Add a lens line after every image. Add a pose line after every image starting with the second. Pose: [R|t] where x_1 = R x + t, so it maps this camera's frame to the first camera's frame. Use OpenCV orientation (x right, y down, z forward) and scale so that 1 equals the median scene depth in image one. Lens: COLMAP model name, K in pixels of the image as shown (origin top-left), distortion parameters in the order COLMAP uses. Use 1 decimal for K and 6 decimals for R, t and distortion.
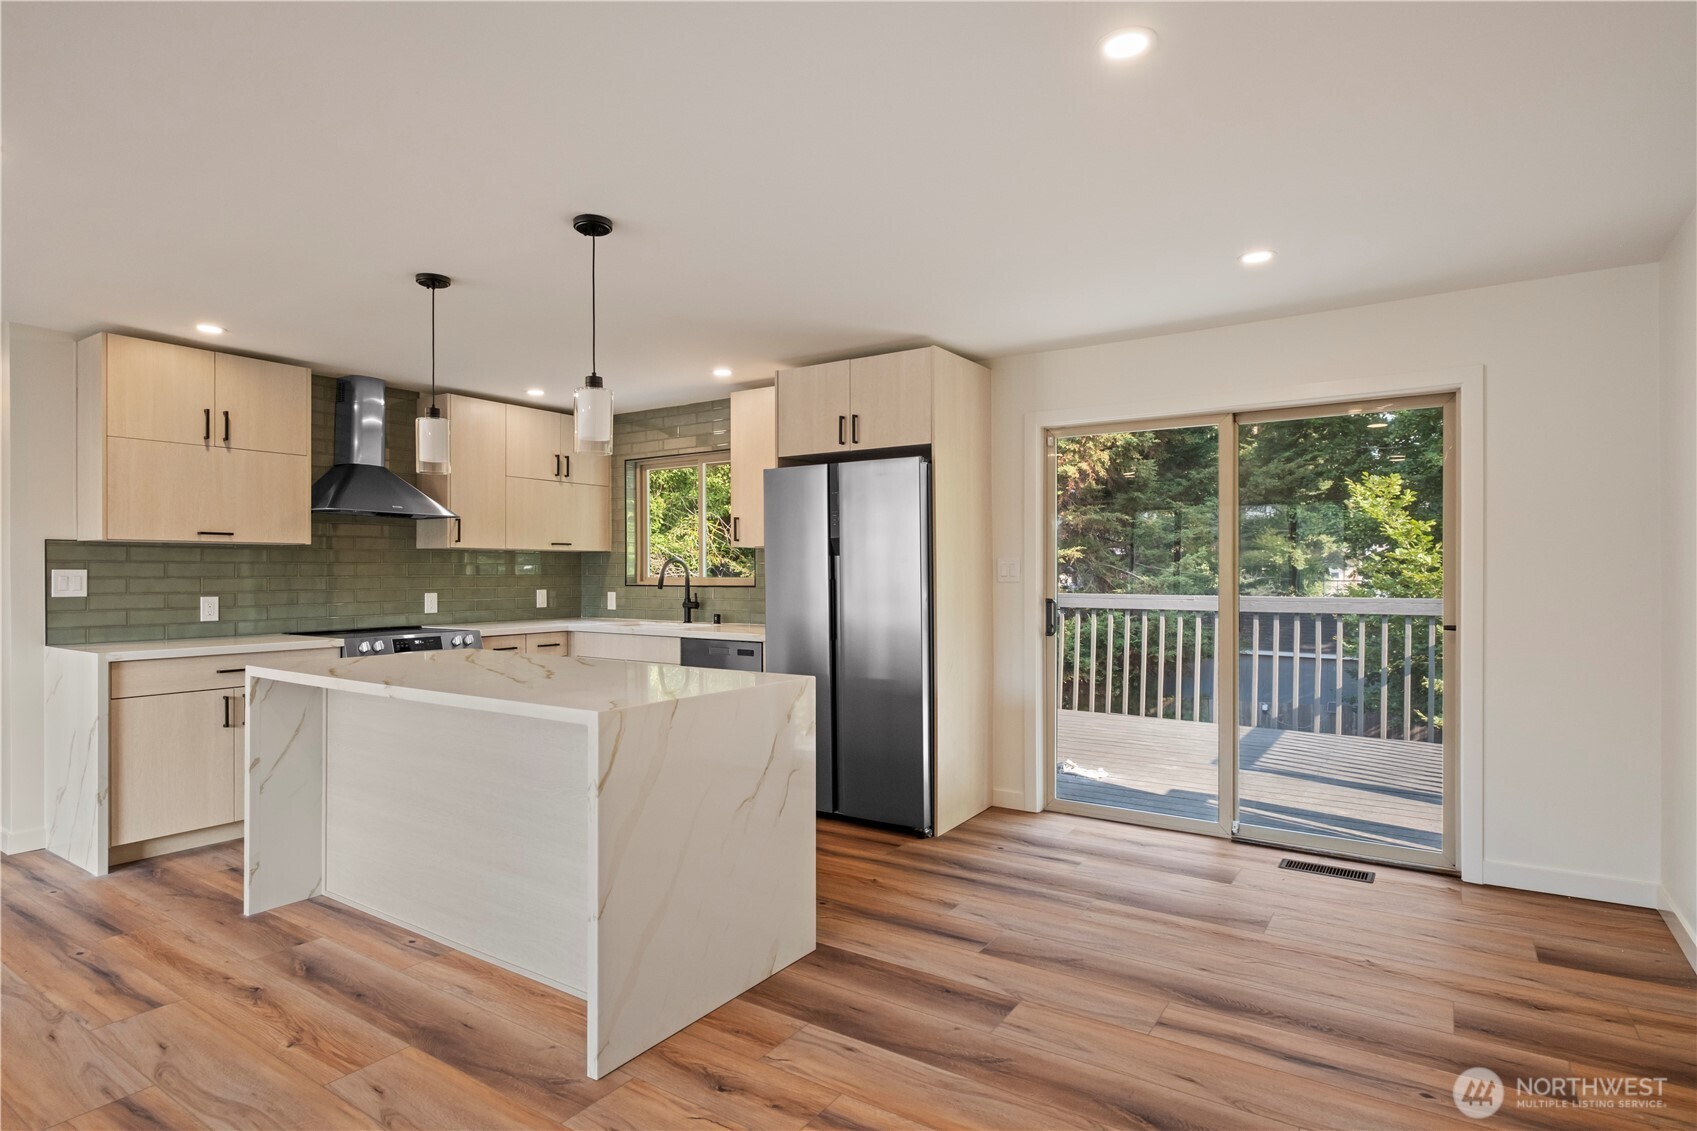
lens RADIAL K [[895.6, 0, 840.1], [0, 895.6, 569.8], [0, 0, 1]] dist [-0.000277, 0.000697]
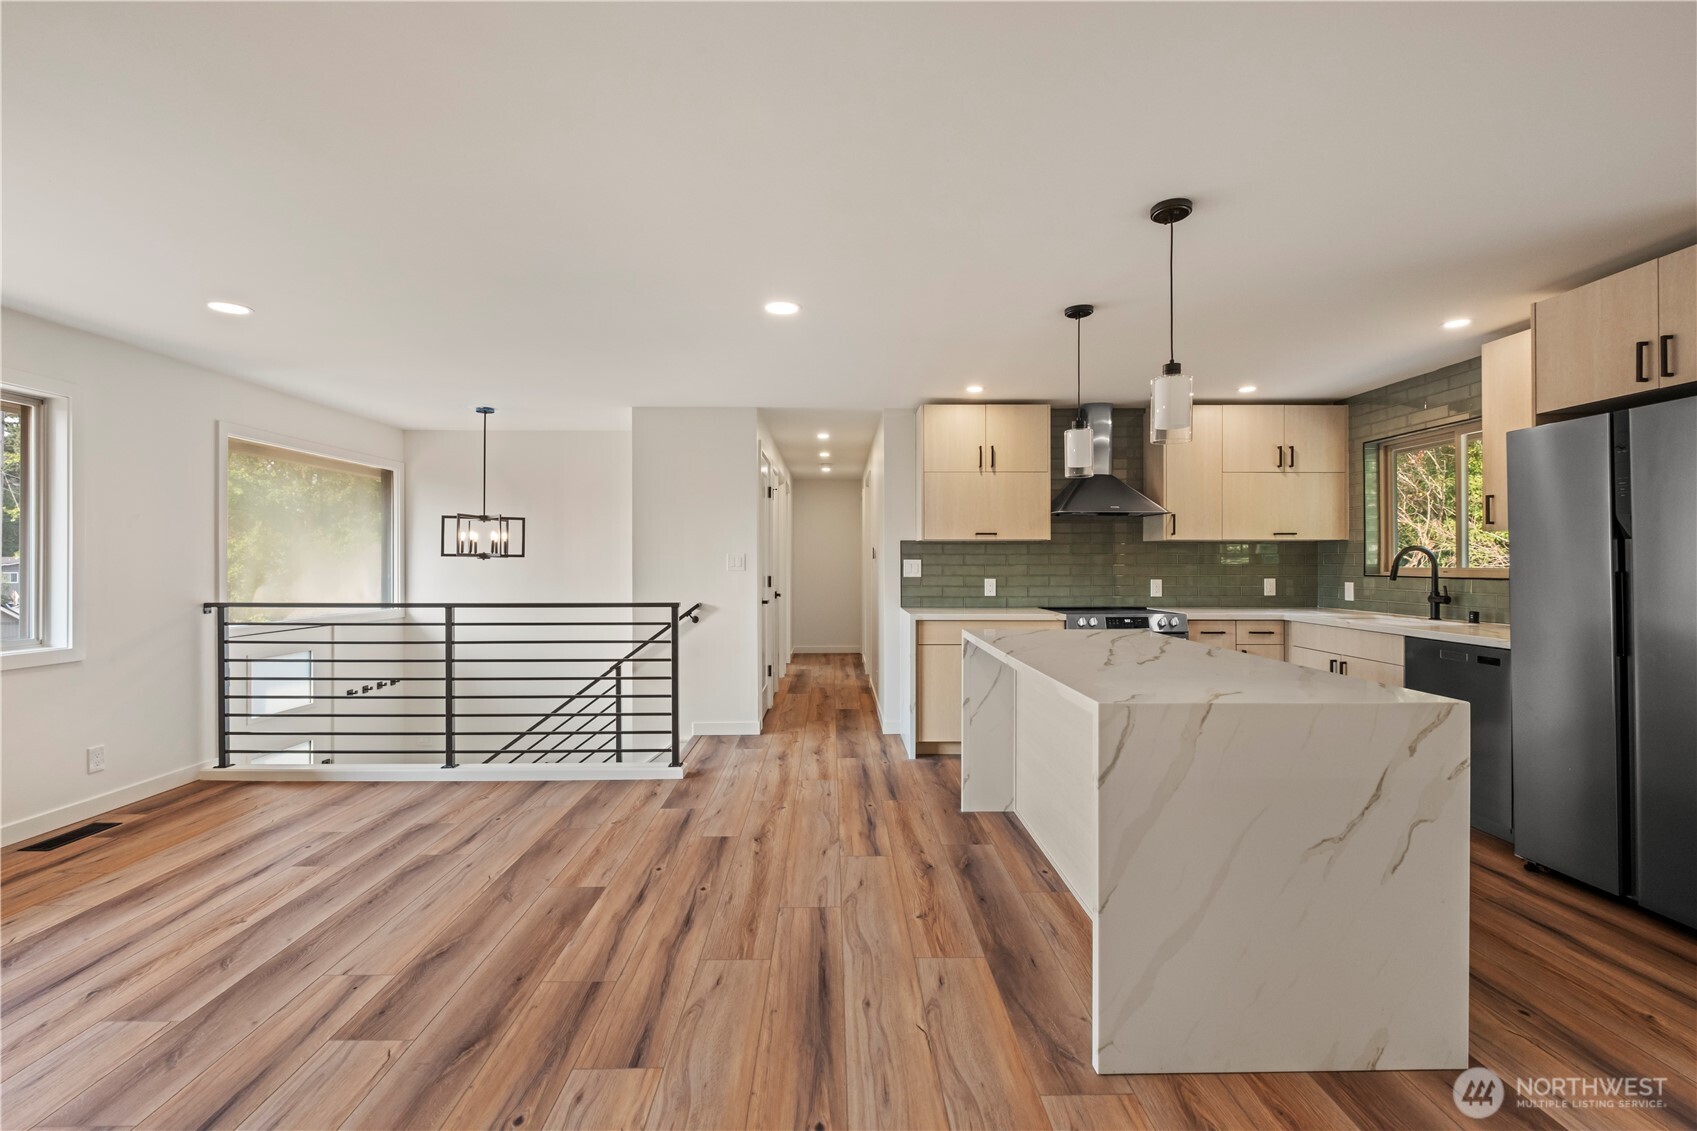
lens RADIAL K [[738.2, 0, 842.5], [0, 738.2, 559.2], [0, 0, 1]] dist [0.004789, -0.005284]
pose [[0.571679, -0.001255, -0.820476, 0.120016], [0.001162, 0.999999, -0.000720, -0.000092], [0.820476, -0.000542, 0.571680, 0.150659]]
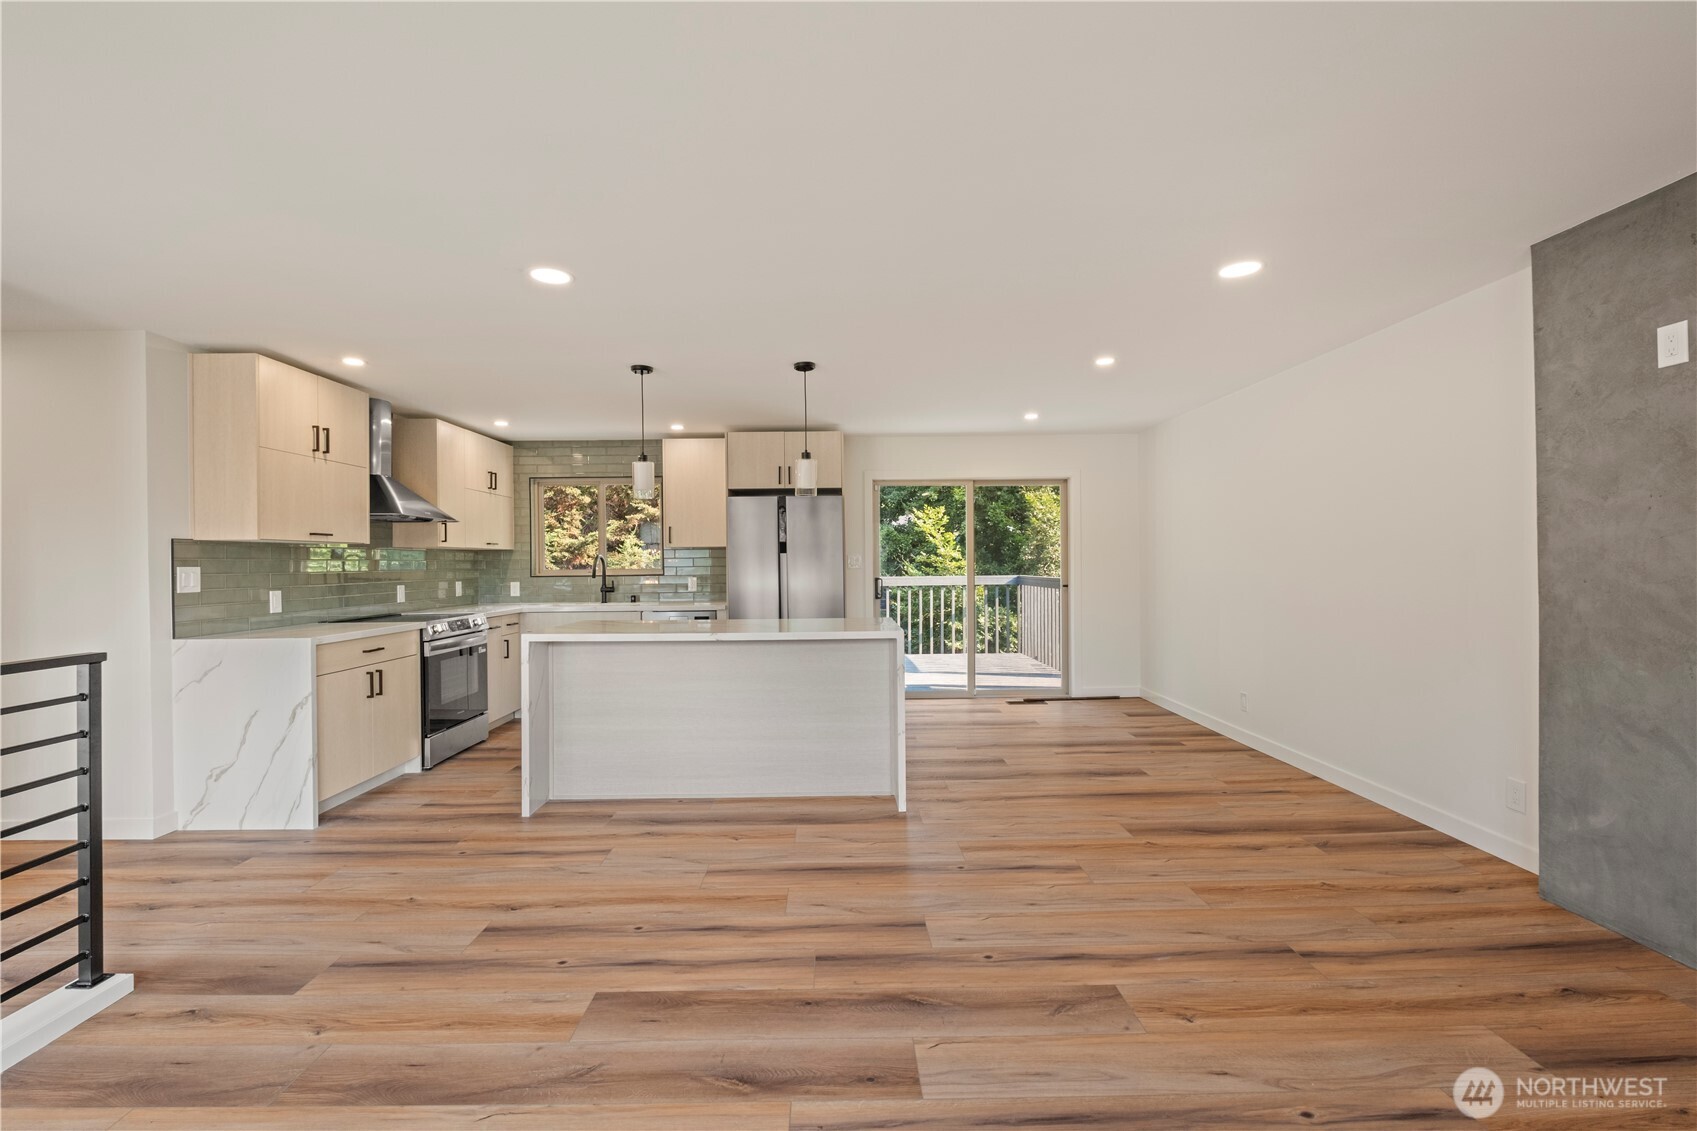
lens RADIAL K [[738.2, 0, 837.9], [0, 738.2, 561.4], [0, 0, 1]] dist [0.004789, -0.005284]
pose [[0.822654, -0.006499, 0.568505, -0.675198], [0.008531, 0.999963, -0.000914, 0.000833], [-0.568478, 0.005602, 0.822679, -0.147824]]
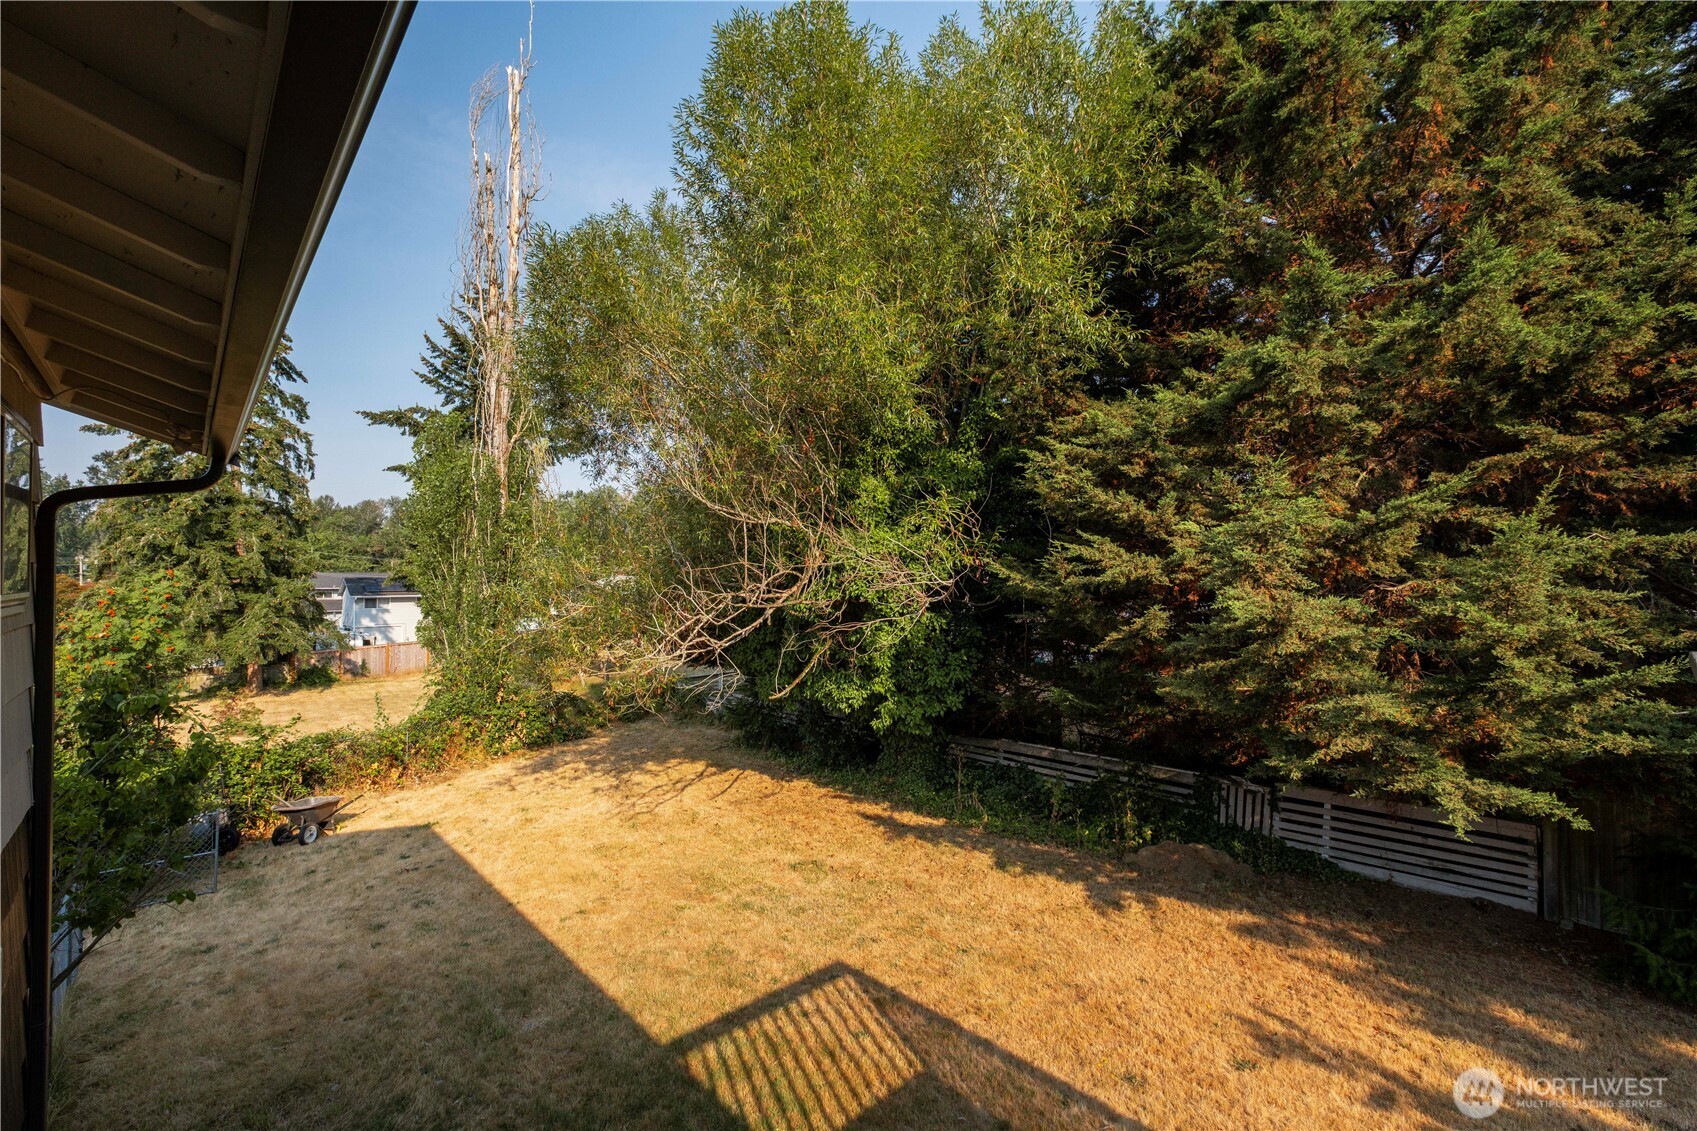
lens RADIAL K [[738.2, 0, 839.5], [0, 738.2, 558.0], [0, 0, 1]] dist [0.004789, -0.005284]
pose [[0.971532, -0.007411, -0.236794, -0.383728], [0.002582, 0.999782, -0.020696, -0.005936], [0.236895, 0.019496, 0.971340, 1.622936]]
